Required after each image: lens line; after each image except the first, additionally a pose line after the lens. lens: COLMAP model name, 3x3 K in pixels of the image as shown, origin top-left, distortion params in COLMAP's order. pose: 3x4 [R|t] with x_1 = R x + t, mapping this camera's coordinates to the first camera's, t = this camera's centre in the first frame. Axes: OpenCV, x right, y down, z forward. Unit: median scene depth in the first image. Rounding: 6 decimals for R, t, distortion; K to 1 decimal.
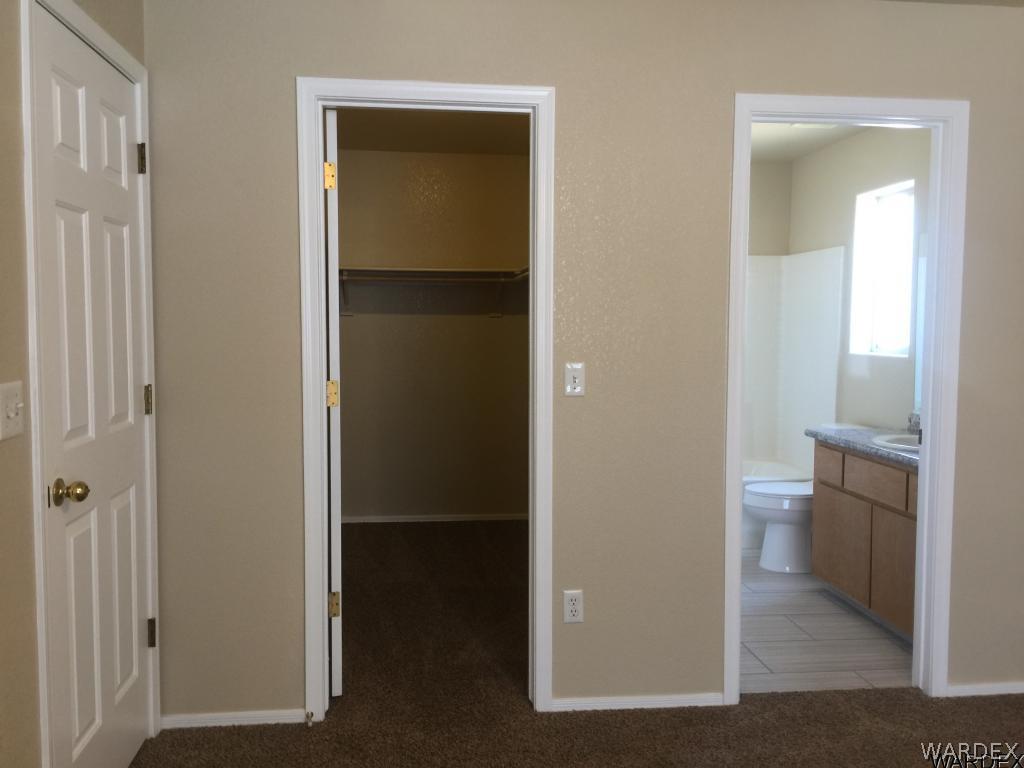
lens RADIAL K [[878.5, 0, 515.4], [0, 878.5, 372.1], [0, 0, 1]] dist [0.057726, -0.002694]
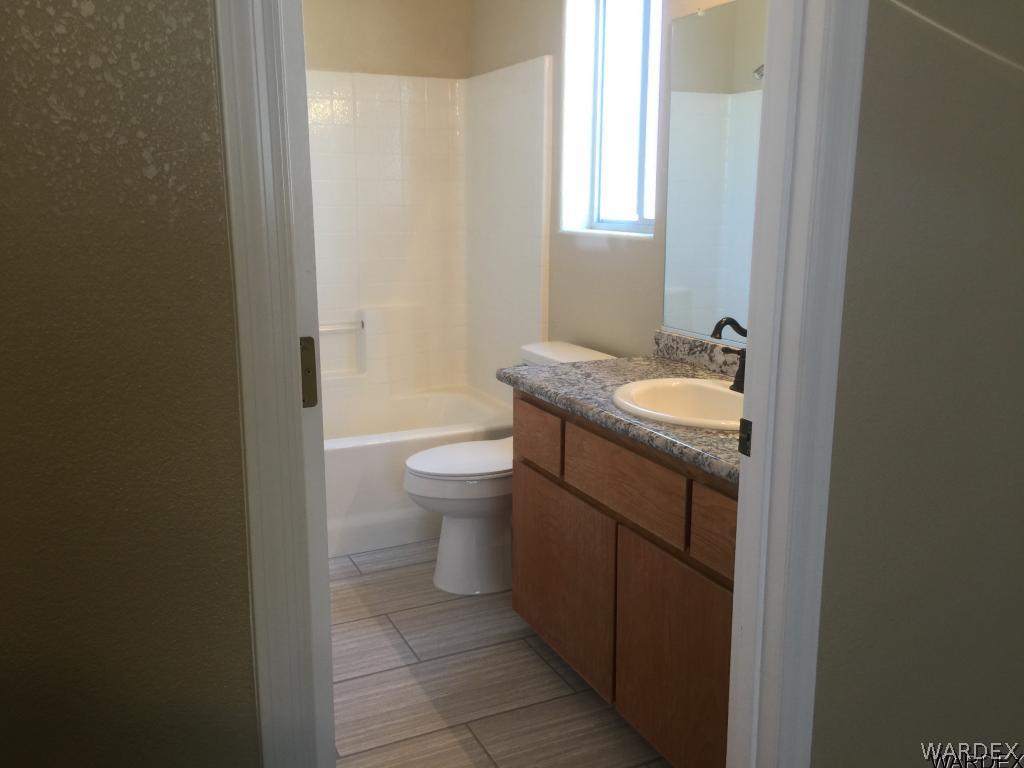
lens RADIAL K [[878.5, 0, 515.4], [0, 878.5, 372.1], [0, 0, 1]] dist [0.057726, -0.002694]
pose [[0.945700, -0.066841, 0.318094, 0.169288], [0.021807, 0.989470, 0.143086, -0.015401], [-0.324308, -0.128380, 0.937200, 0.496695]]
